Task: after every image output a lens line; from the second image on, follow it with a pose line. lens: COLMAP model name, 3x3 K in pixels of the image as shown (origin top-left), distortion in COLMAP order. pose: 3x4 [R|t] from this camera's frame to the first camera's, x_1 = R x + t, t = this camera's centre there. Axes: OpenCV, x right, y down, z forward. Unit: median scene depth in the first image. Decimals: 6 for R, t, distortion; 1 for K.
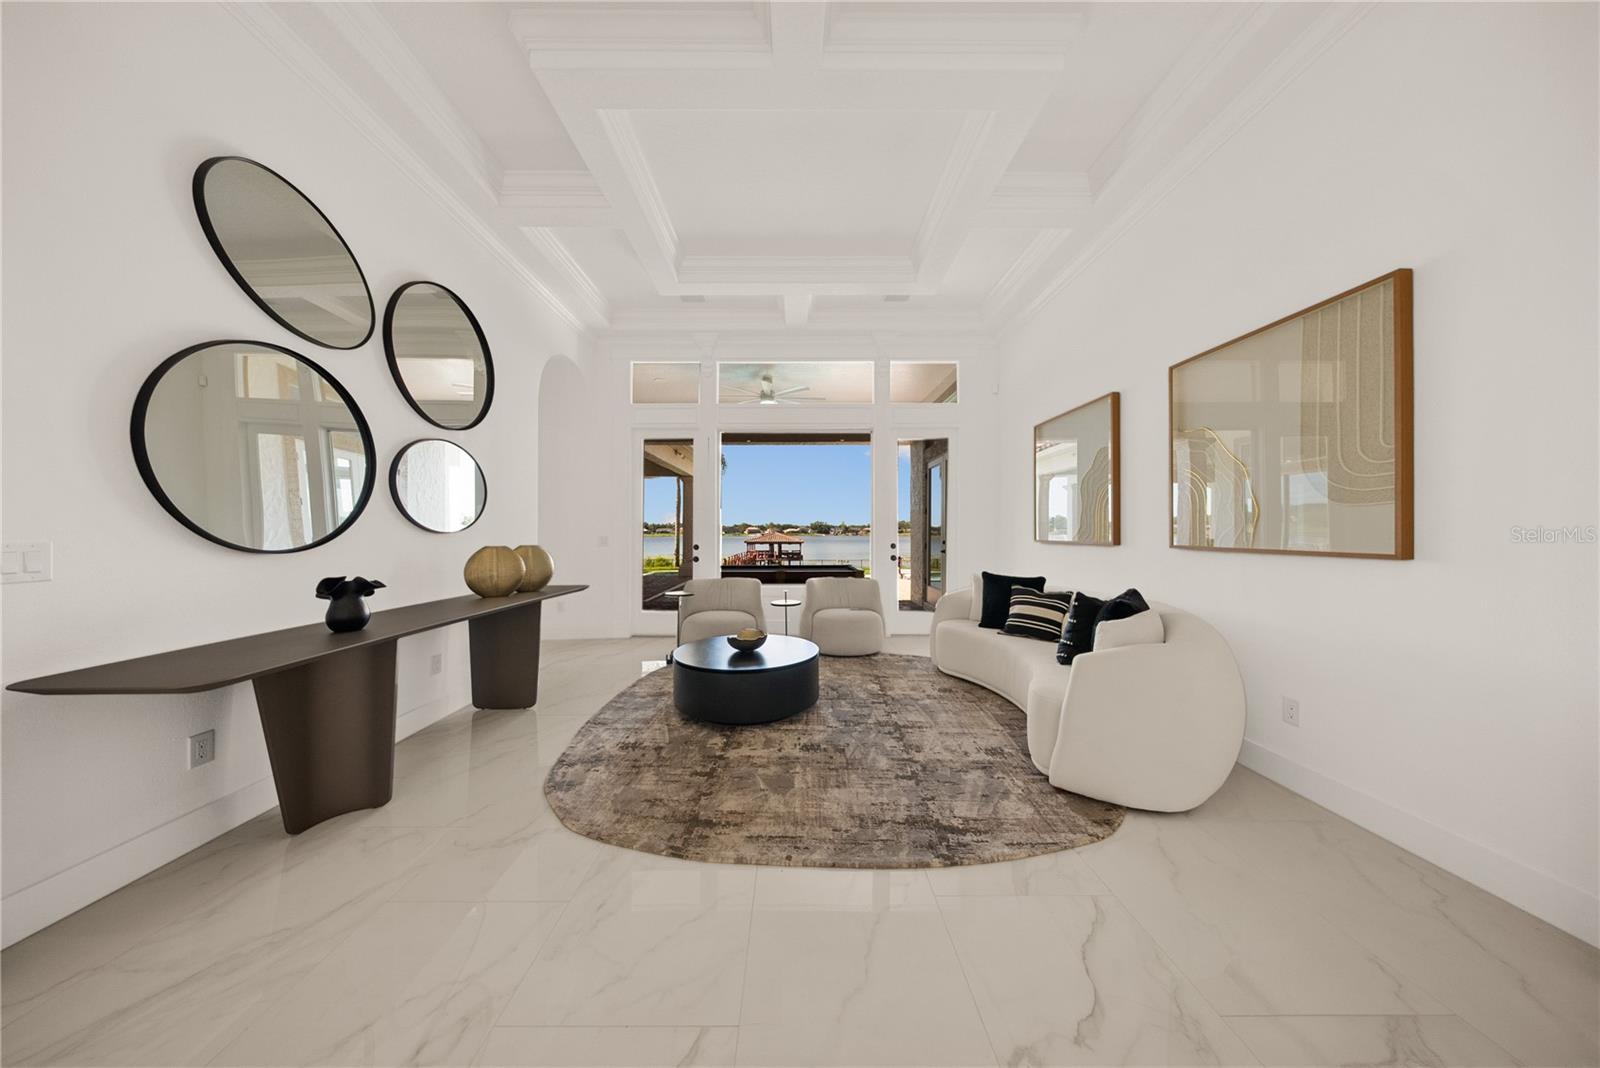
lens RADIAL K [[472.7, 0, 796.1], [0, 472.7, 529.5], [0, 0, 1]] dist [0.002193, -0.002013]
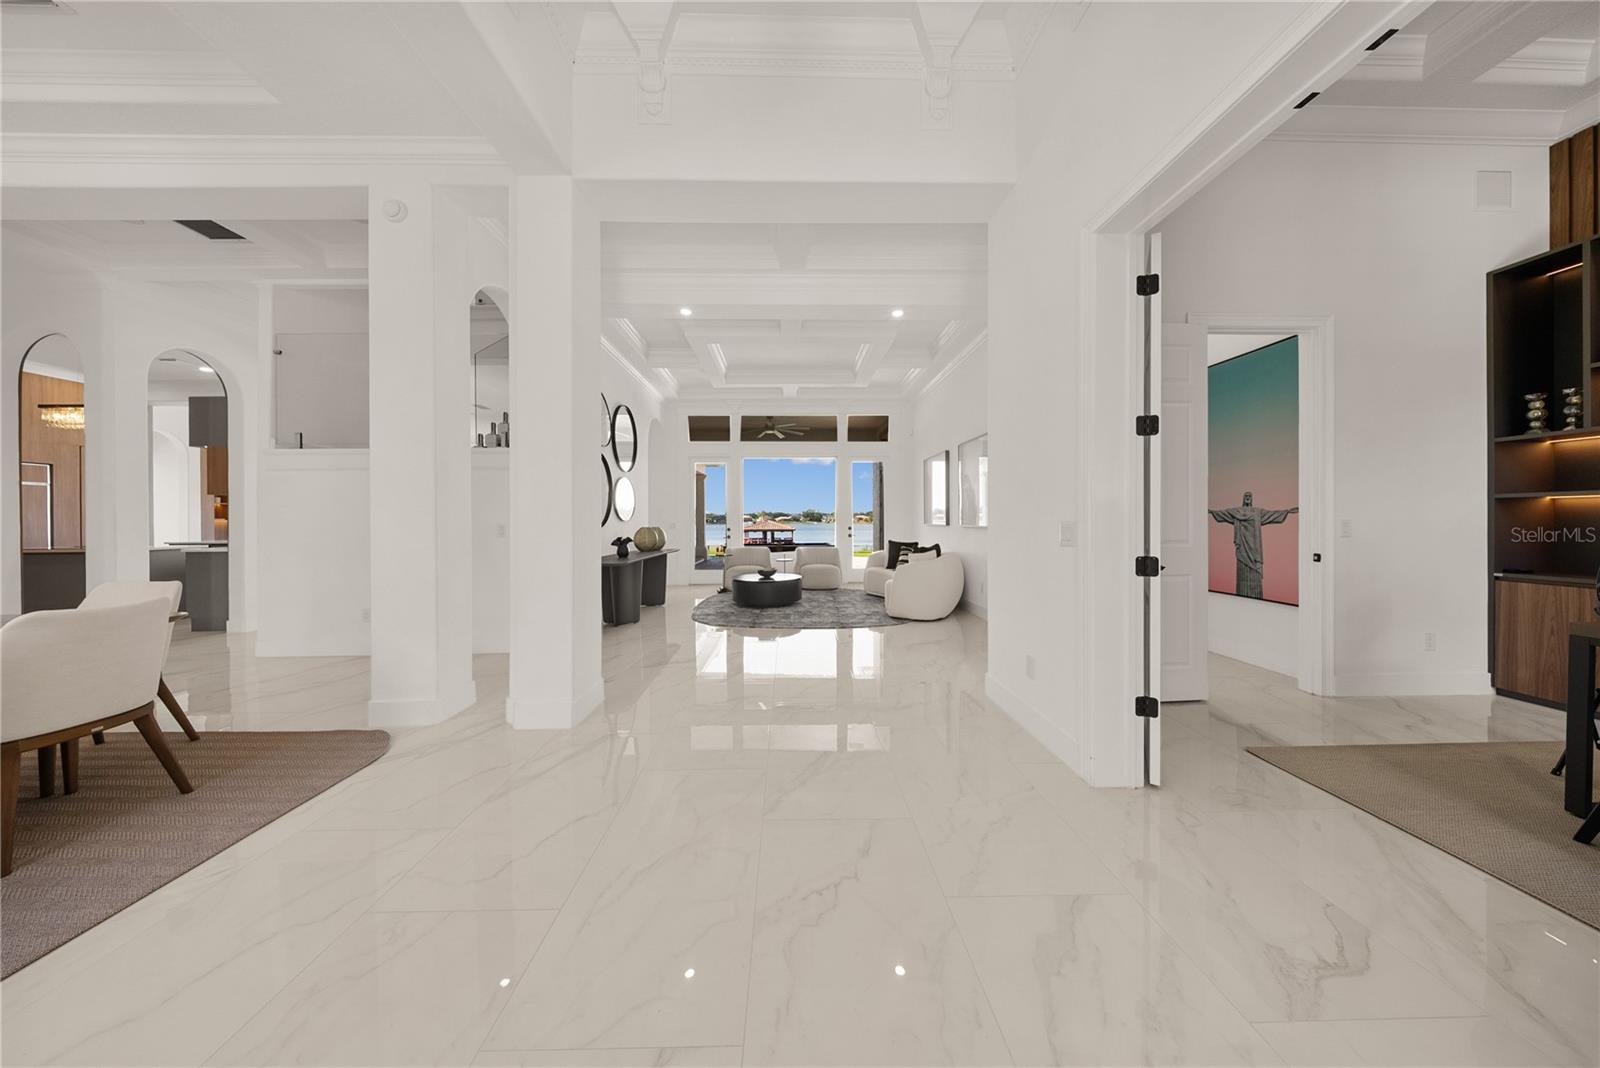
lens RADIAL K [[472.7, 0, 796.1], [0, 472.7, 529.5], [0, 0, 1]] dist [0.002193, -0.002013]
pose [[0.999832, -0.005348, 0.017523, -0.010404], [0.004901, 0.999664, 0.025449, -0.003030], [-0.017654, -0.025359, 0.999523, -0.871625]]
